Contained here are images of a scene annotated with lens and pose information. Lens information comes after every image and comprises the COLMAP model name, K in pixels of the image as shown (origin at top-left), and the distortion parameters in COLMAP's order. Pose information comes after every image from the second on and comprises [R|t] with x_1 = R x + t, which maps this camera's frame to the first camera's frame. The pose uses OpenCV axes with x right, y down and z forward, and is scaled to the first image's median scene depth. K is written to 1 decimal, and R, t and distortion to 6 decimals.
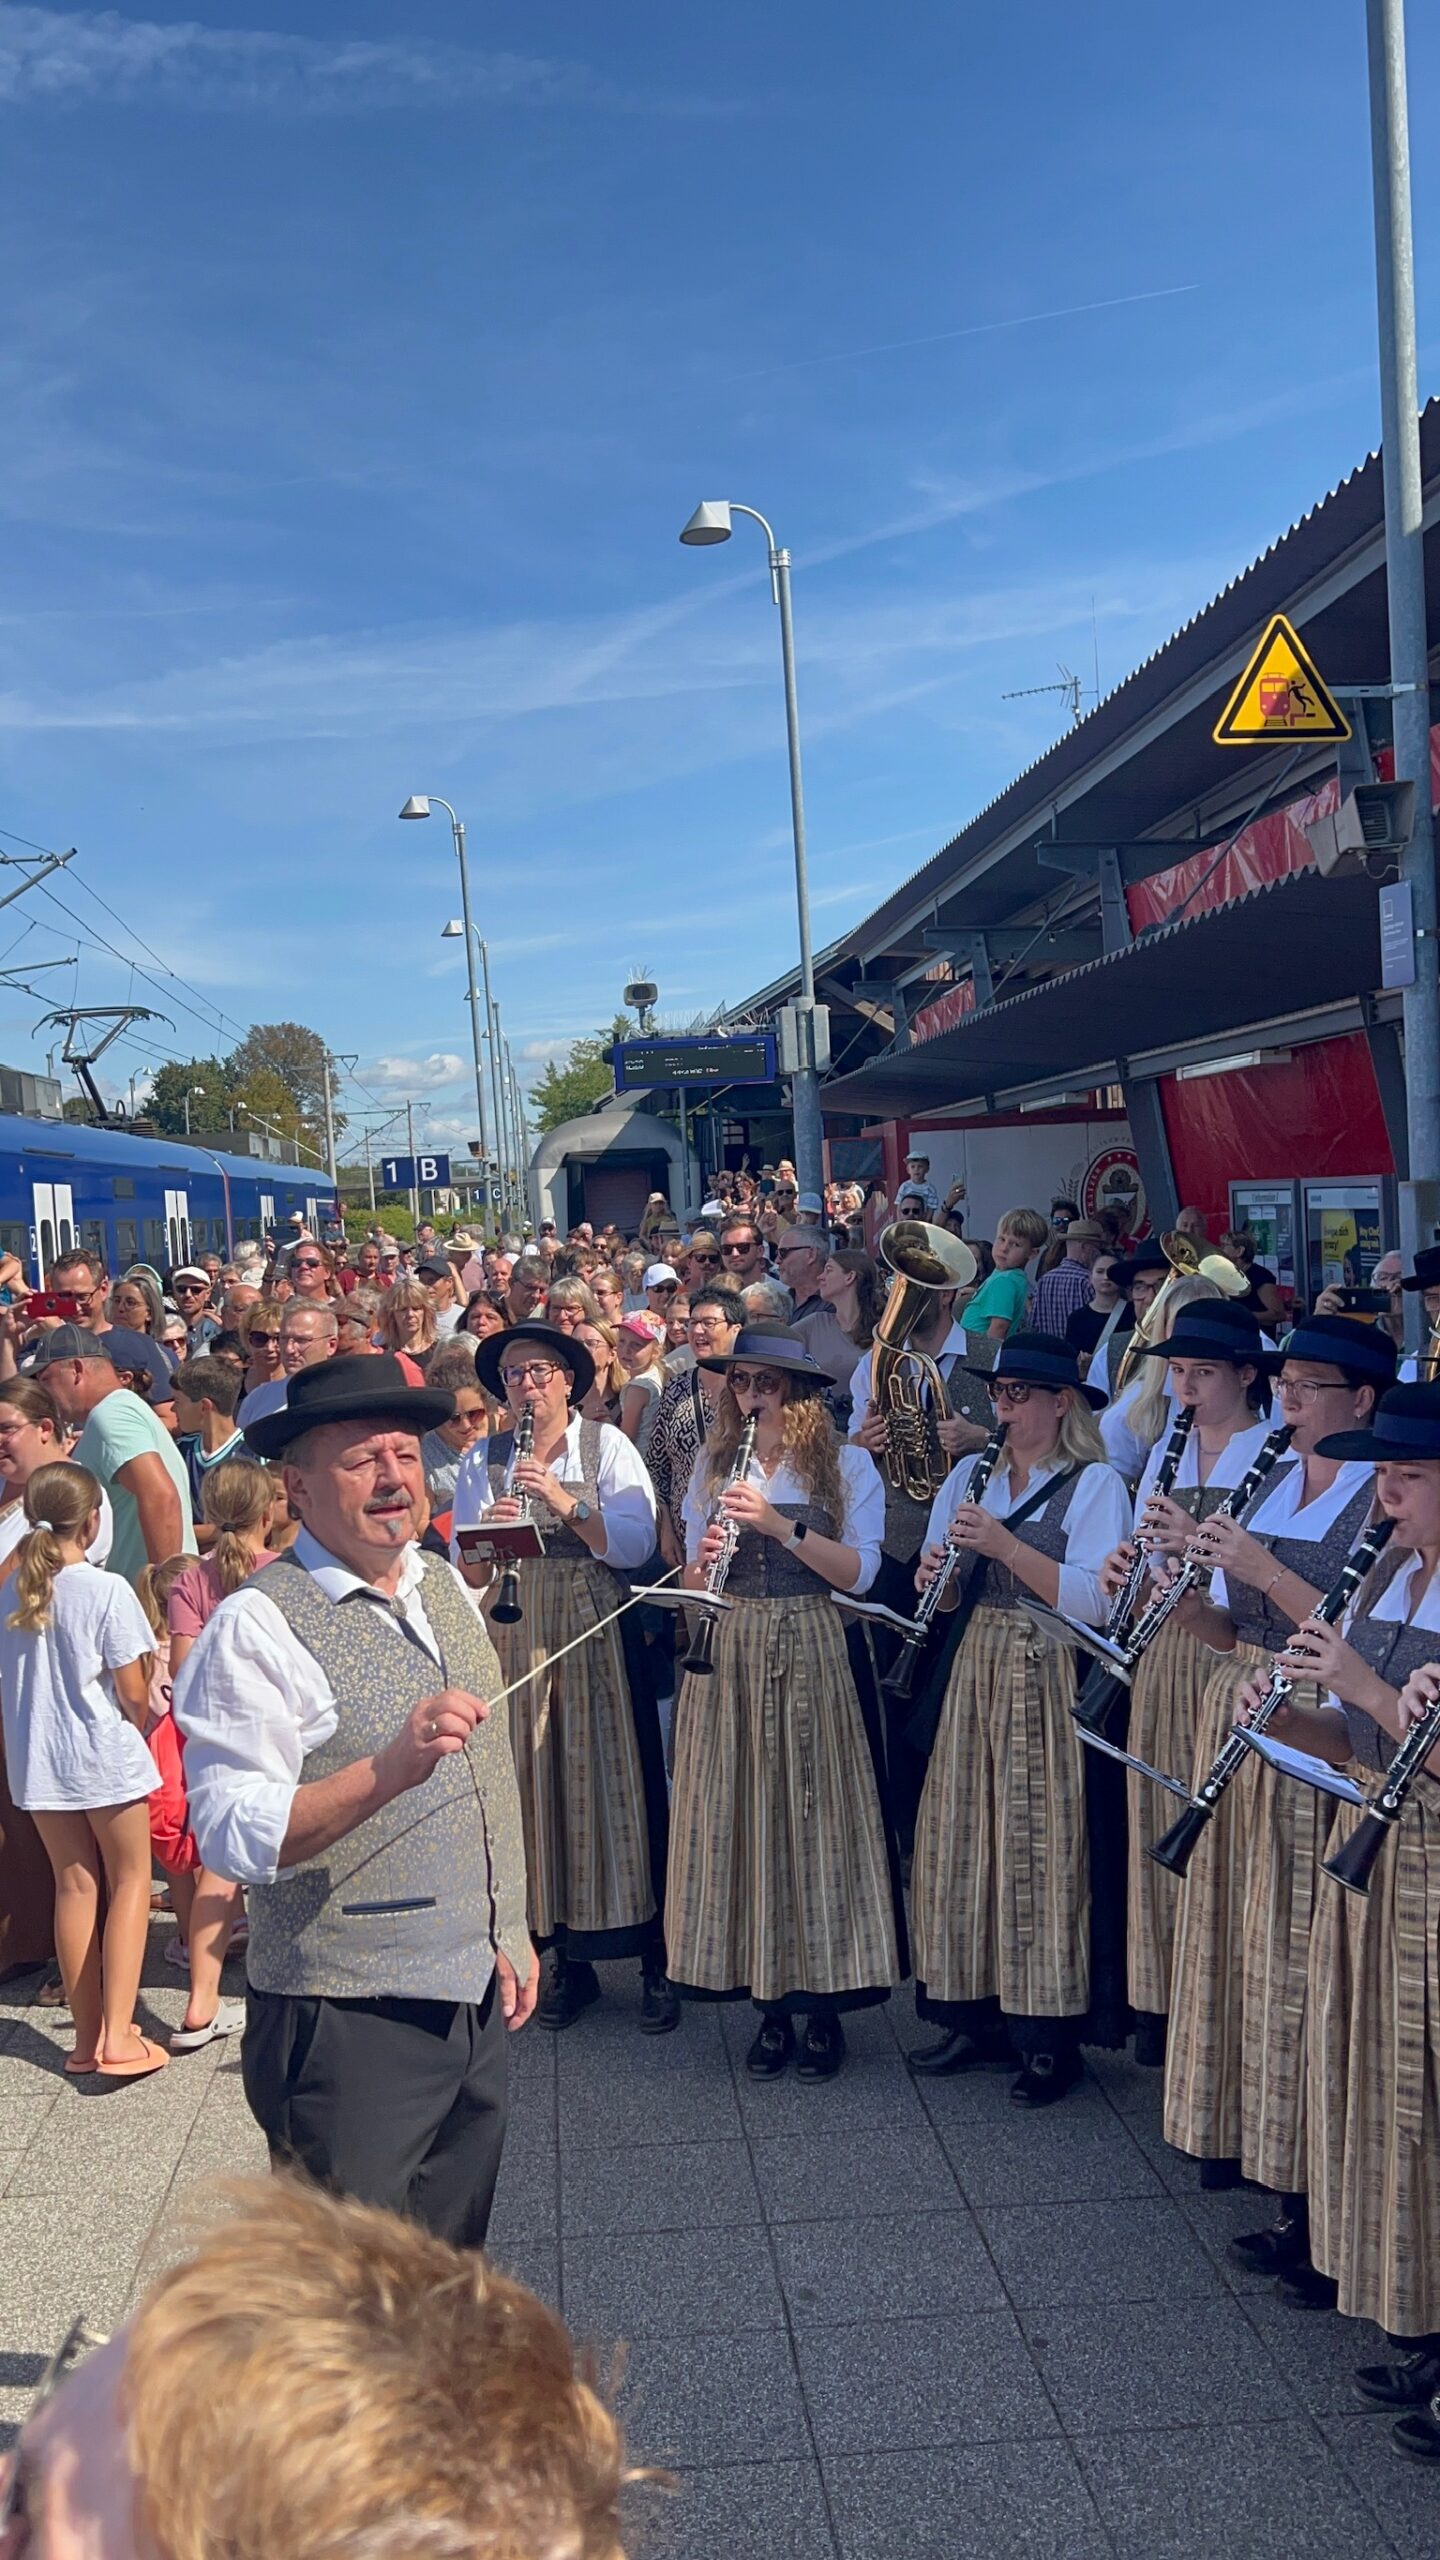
lens RADIAL K [[2116.3, 0, 722.2], [0, 2116.3, 1312.4], [0, 0, 1]] dist [0.002920, -0.023723]
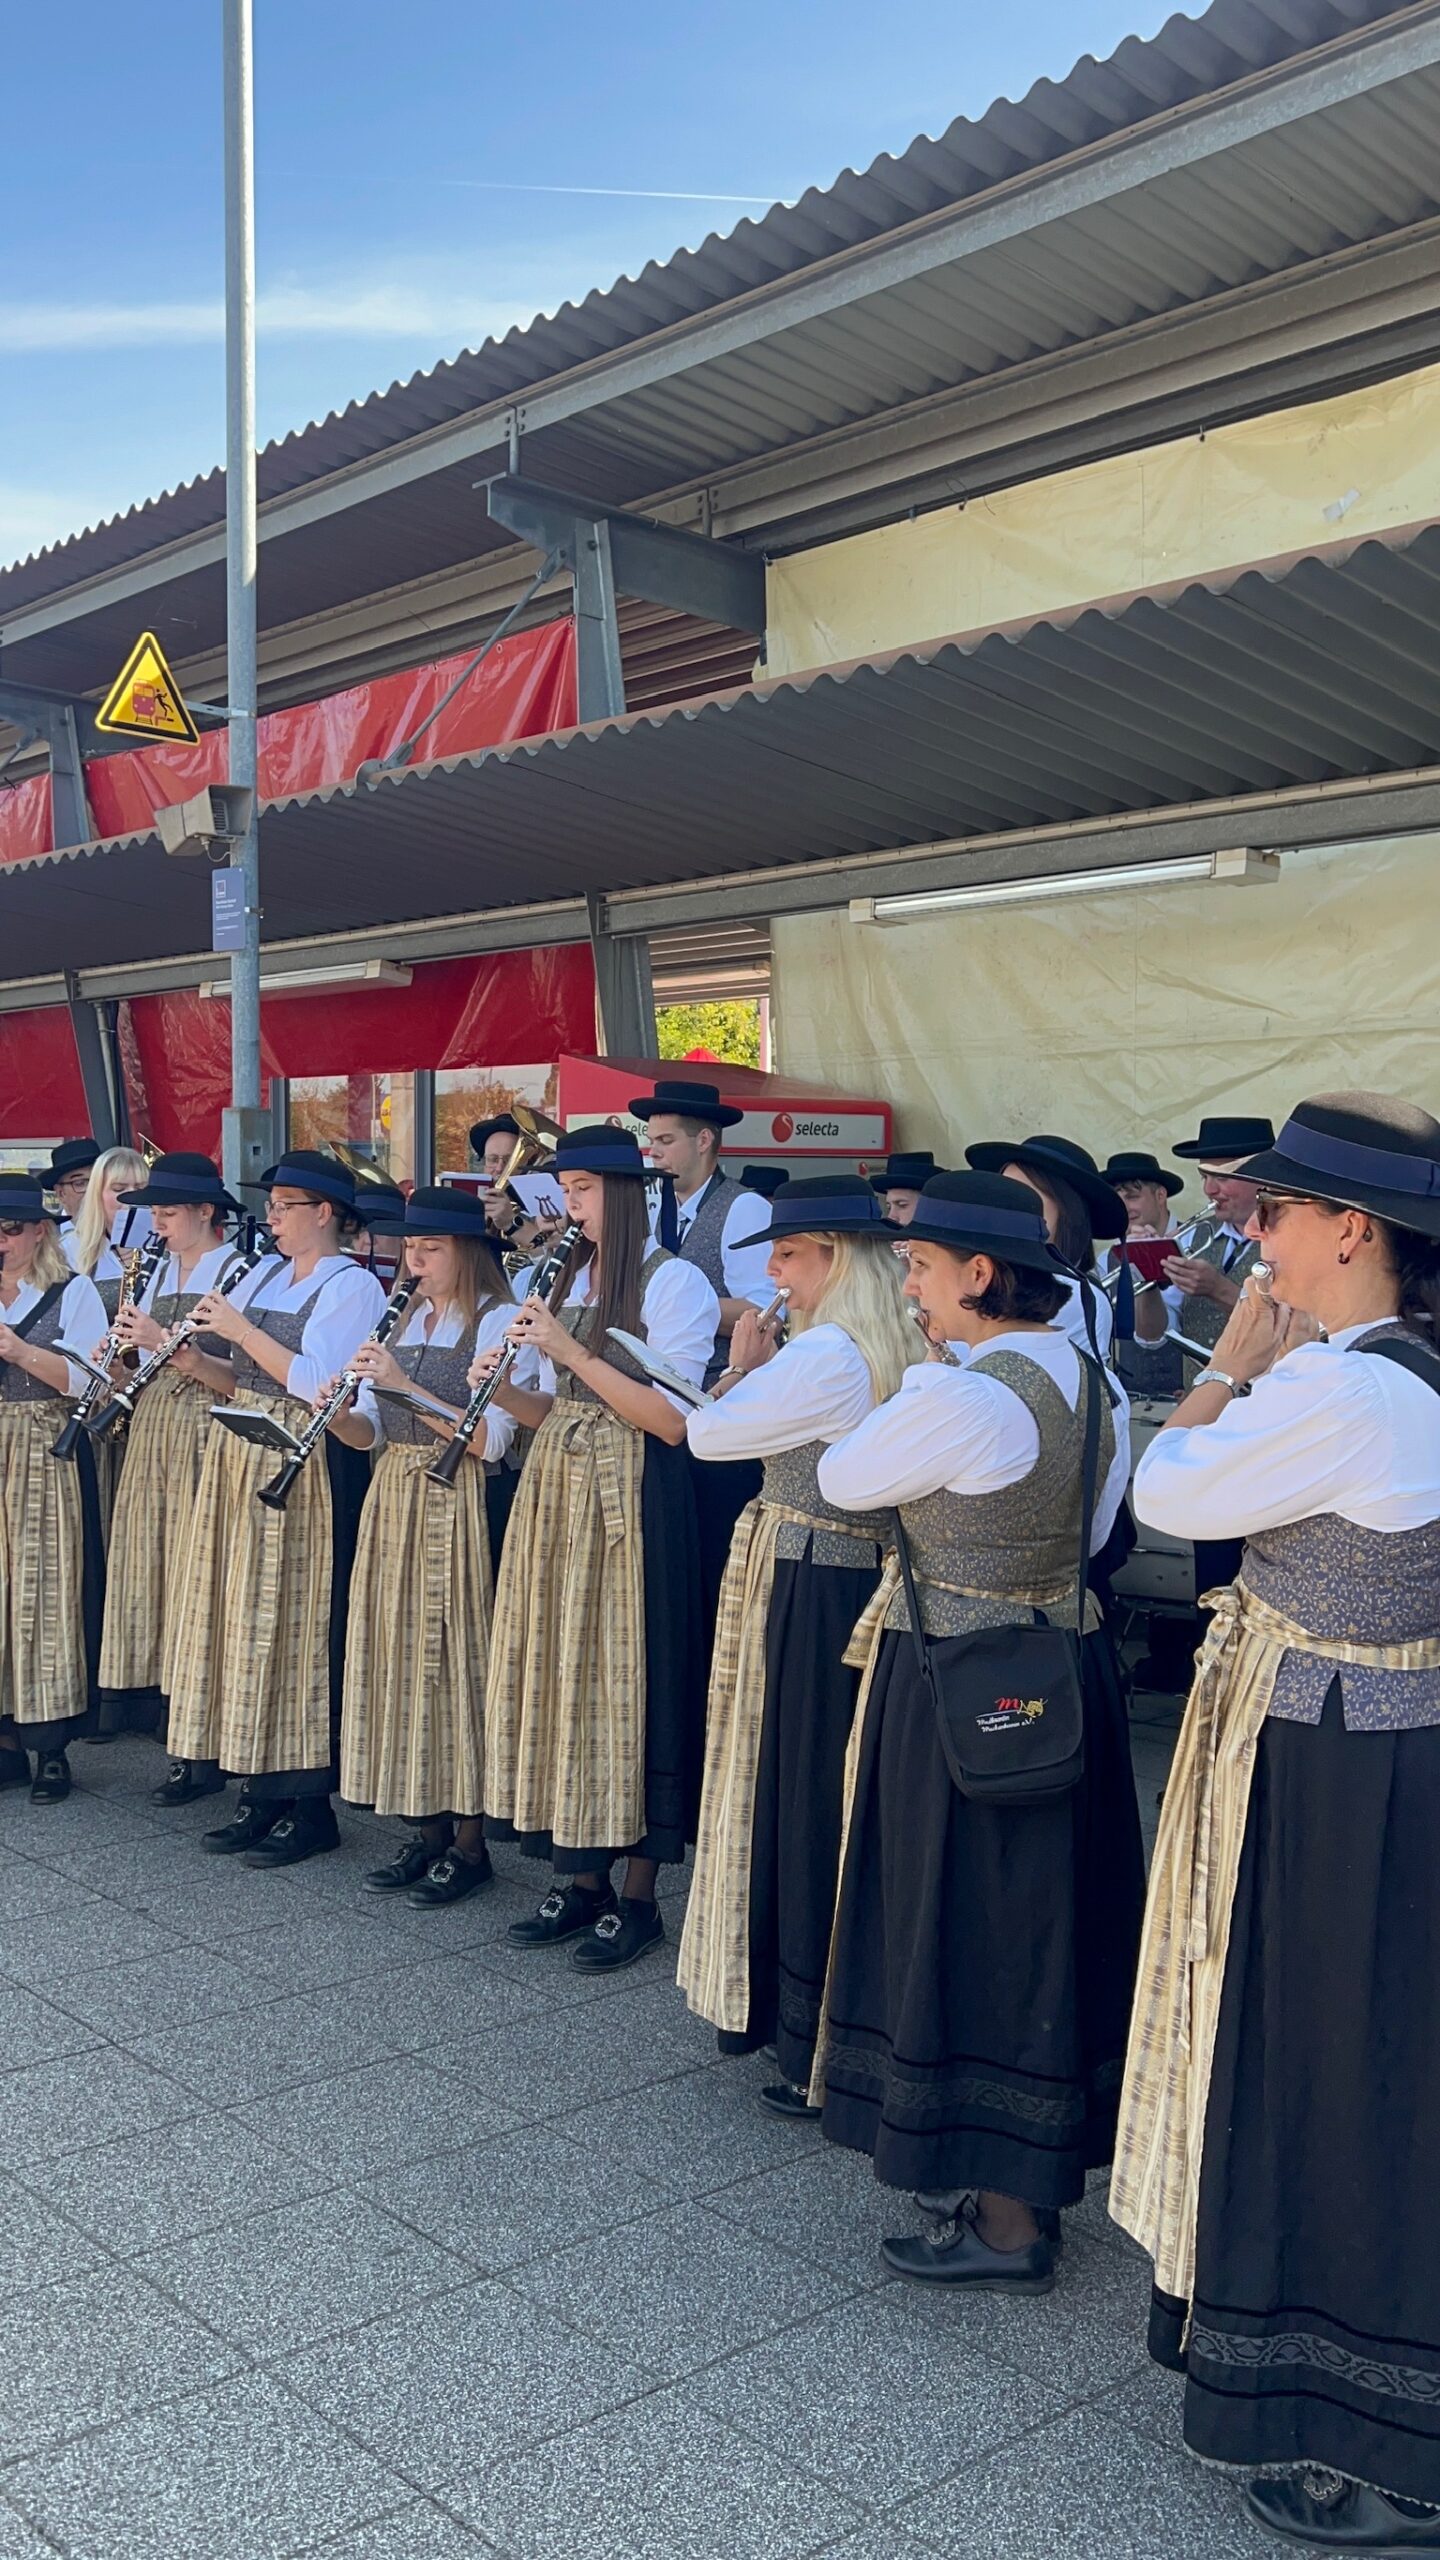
lens RADIAL K [[2116.3, 0, 711.8], [0, 2116.3, 1321.3], [0, 0, 1]] dist [0.002920, -0.023723]
pose [[0.783782, 0.017368, 0.620793, -0.230565], [-0.015693, 0.999844, -0.008159, 0.070683], [-0.620838, -0.003347, 0.783932, -0.154992]]
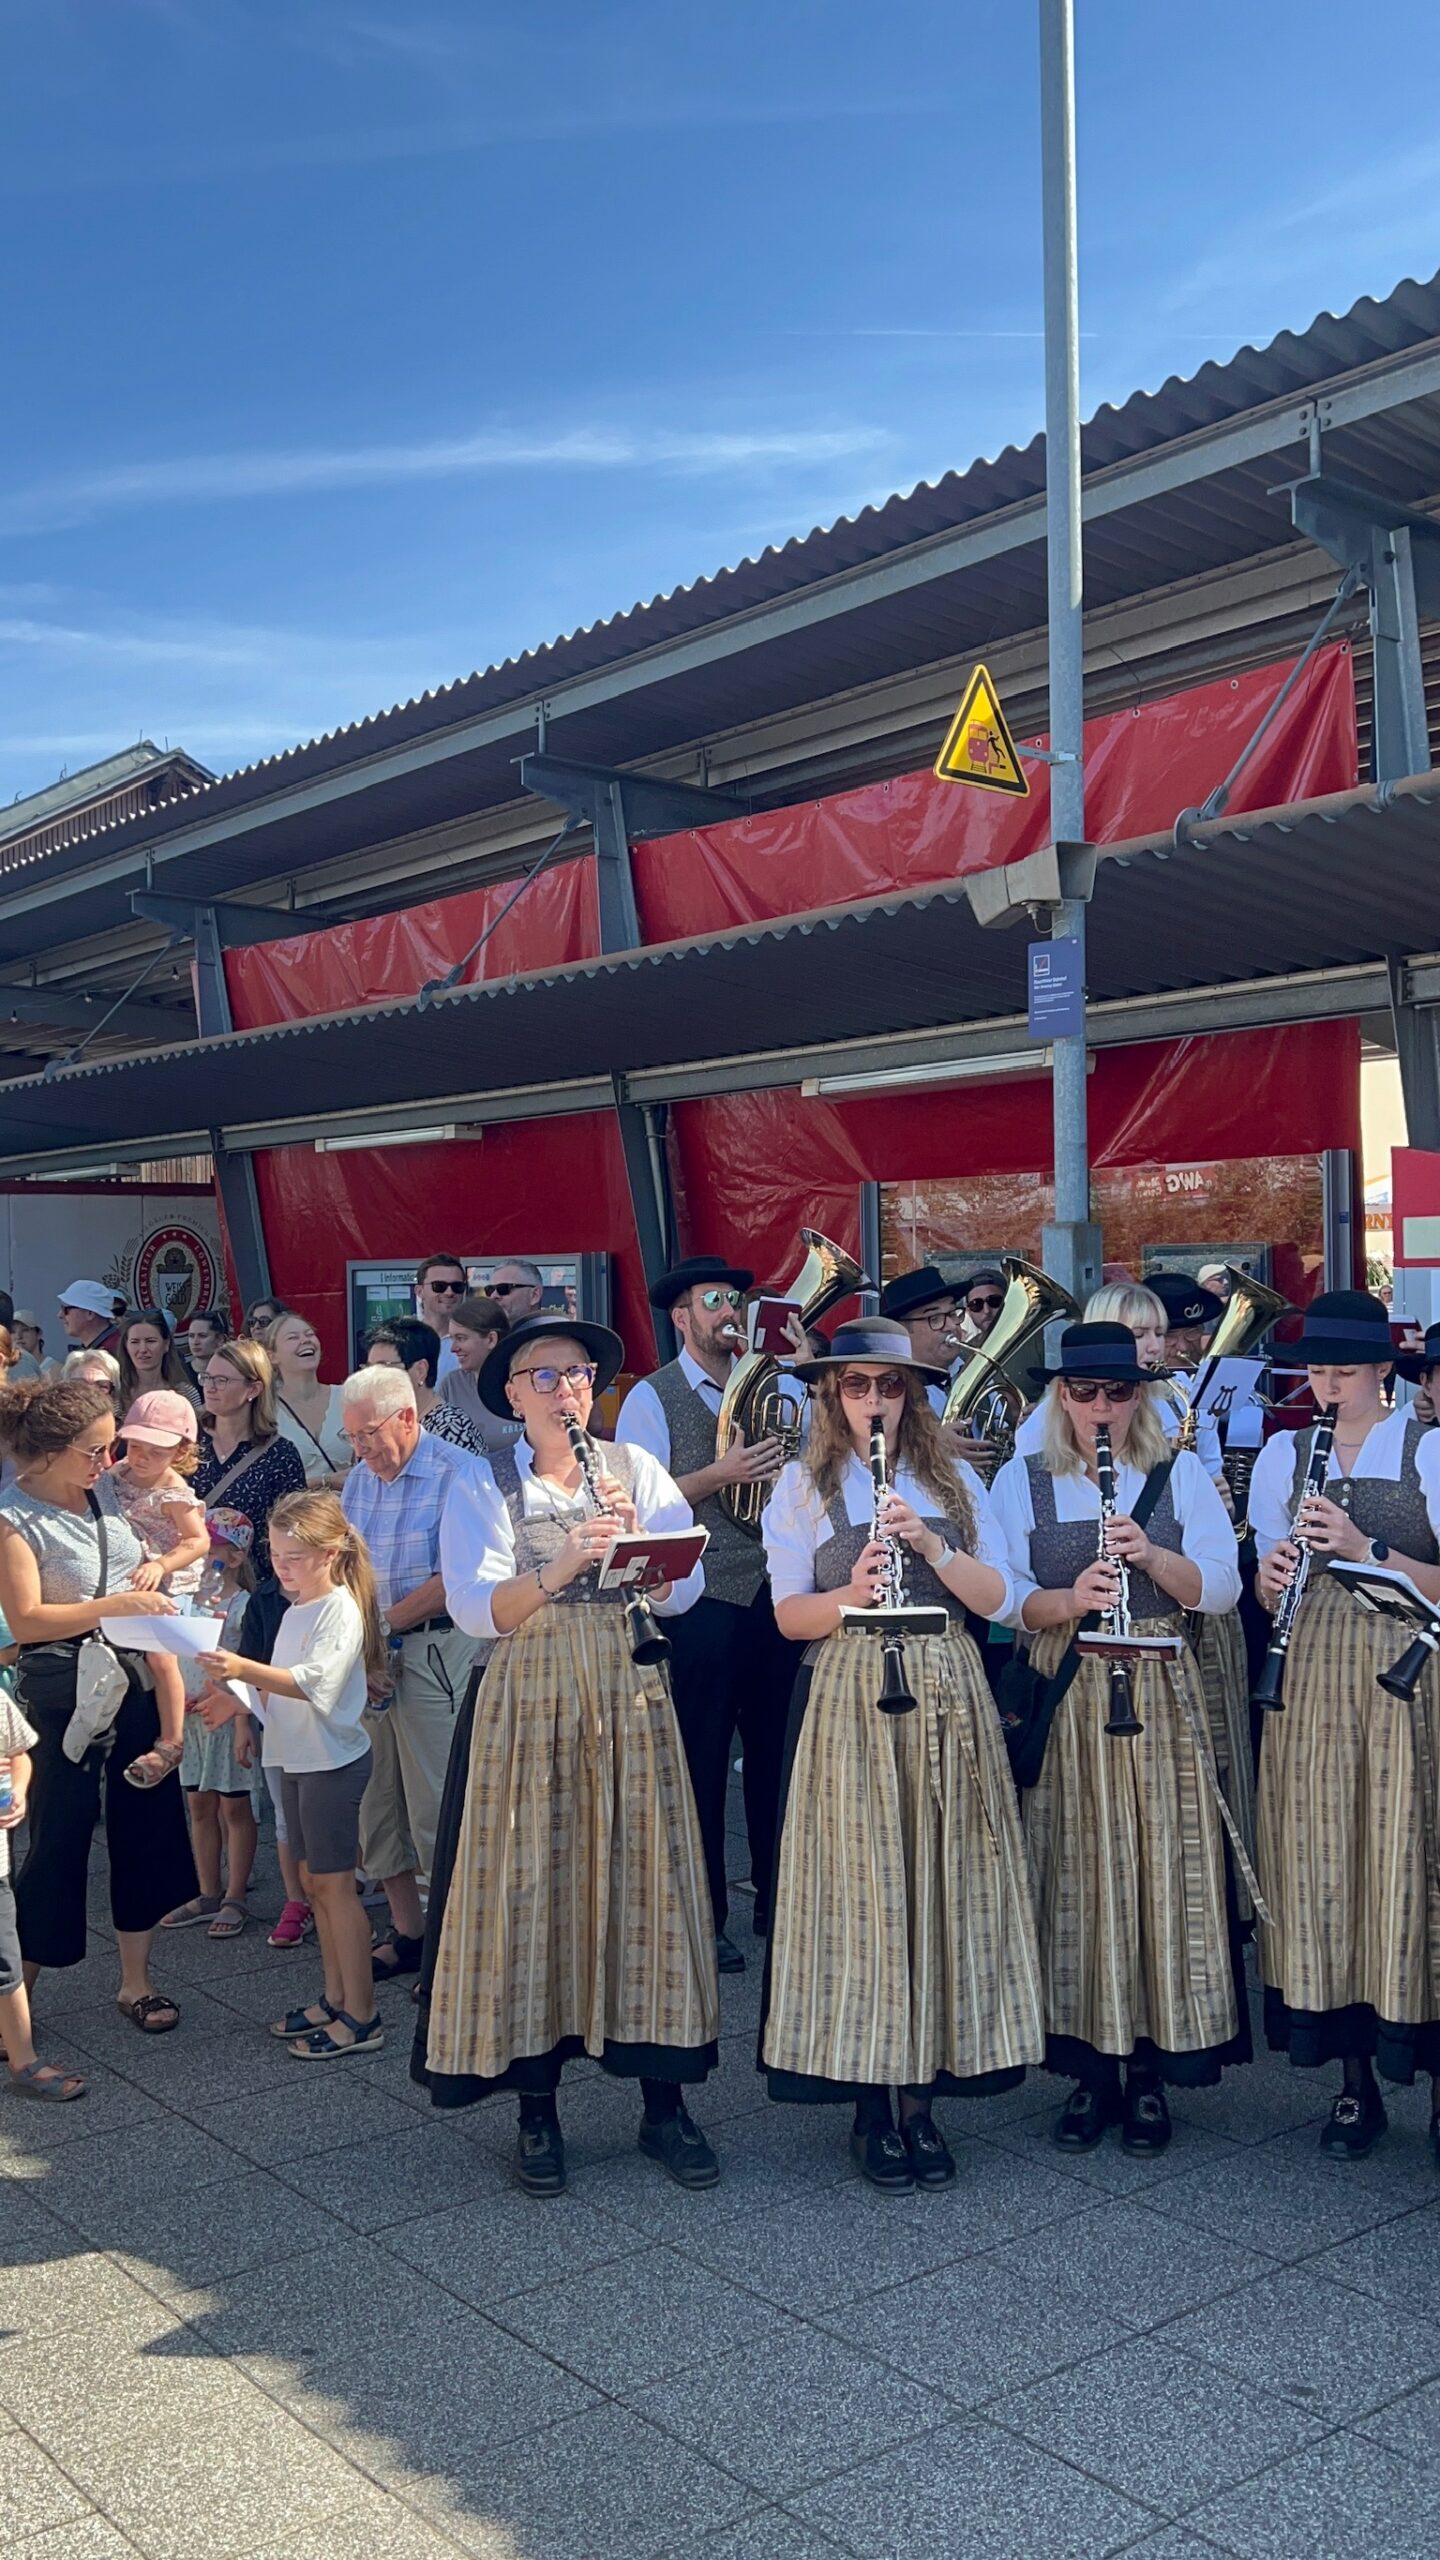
lens RADIAL K [[2116.3, 0, 765.2], [0, 2116.3, 1316.0], [0, 0, 1]] dist [0.002920, -0.023723]
pose [[0.823591, 0.026313, 0.566574, -0.395050], [0.003614, 0.998660, -0.051634, 0.037573], [-0.567173, 0.044573, 0.822391, 0.230625]]
